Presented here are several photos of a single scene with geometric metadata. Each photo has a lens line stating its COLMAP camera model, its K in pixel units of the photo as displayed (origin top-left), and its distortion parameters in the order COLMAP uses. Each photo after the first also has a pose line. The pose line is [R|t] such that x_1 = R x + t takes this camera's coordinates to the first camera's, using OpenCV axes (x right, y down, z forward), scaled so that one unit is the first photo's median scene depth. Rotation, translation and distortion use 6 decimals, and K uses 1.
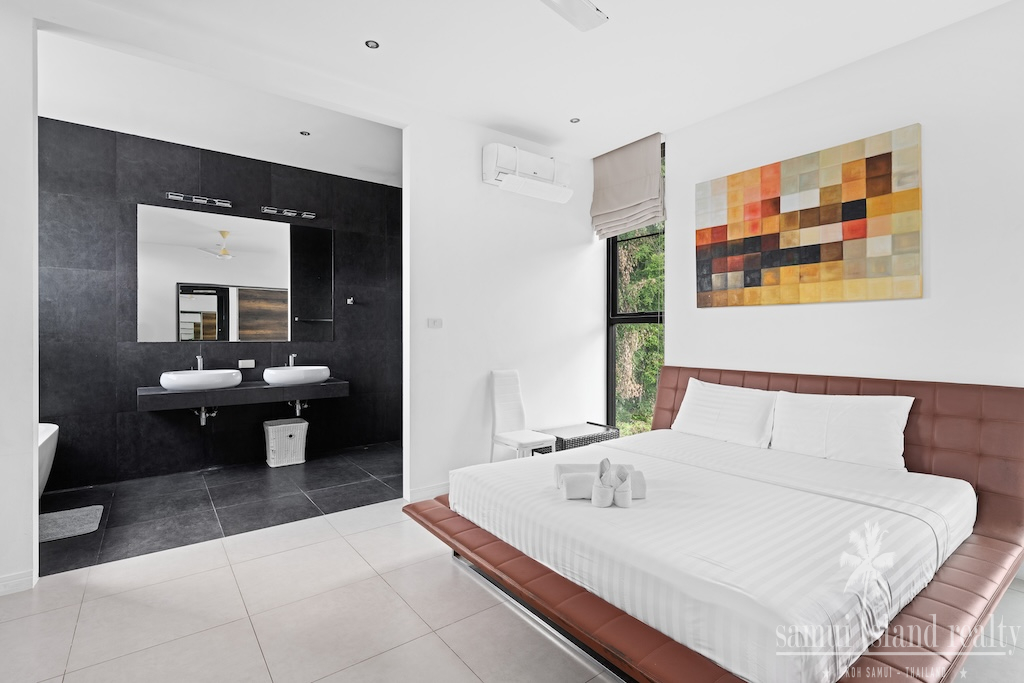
lens RADIAL K [[489.2, 0, 515.6], [0, 489.2, 337.2], [0, 0, 1]] dist [0.003905, 0.000362]
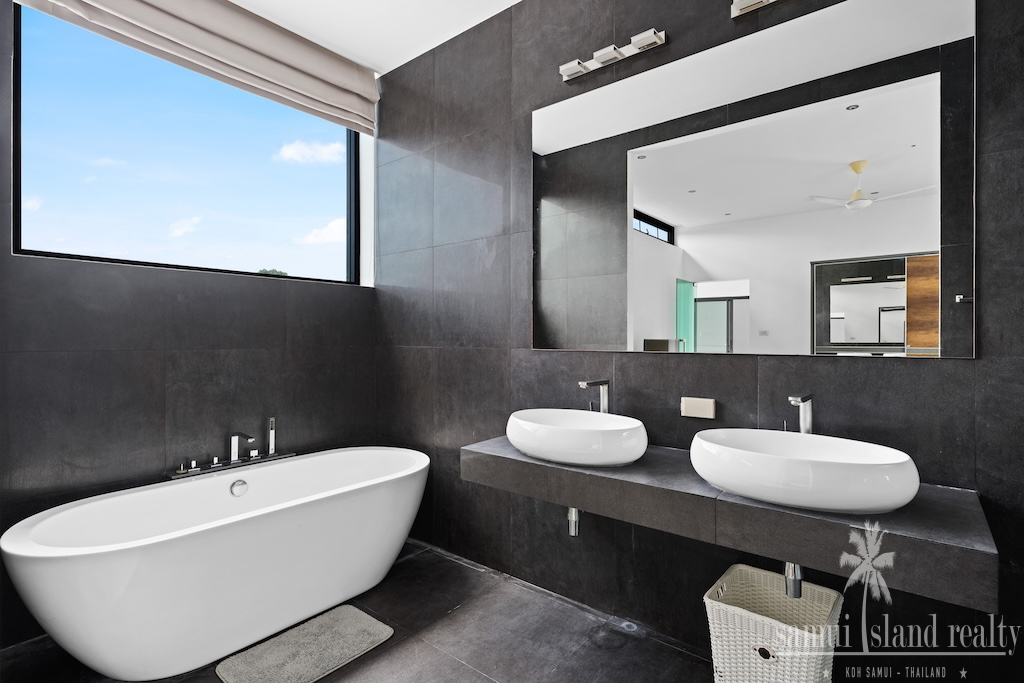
lens RADIAL K [[500.0, 0, 511.6], [0, 500.0, 338.2], [0, 0, 1]] dist [-0.003673, -0.000120]
pose [[0.238809, 0.001779, -0.971065, -0.200894], [-0.003708, 0.999993, 0.000920, -0.003693], [0.971059, 0.003381, 0.238814, 0.834144]]
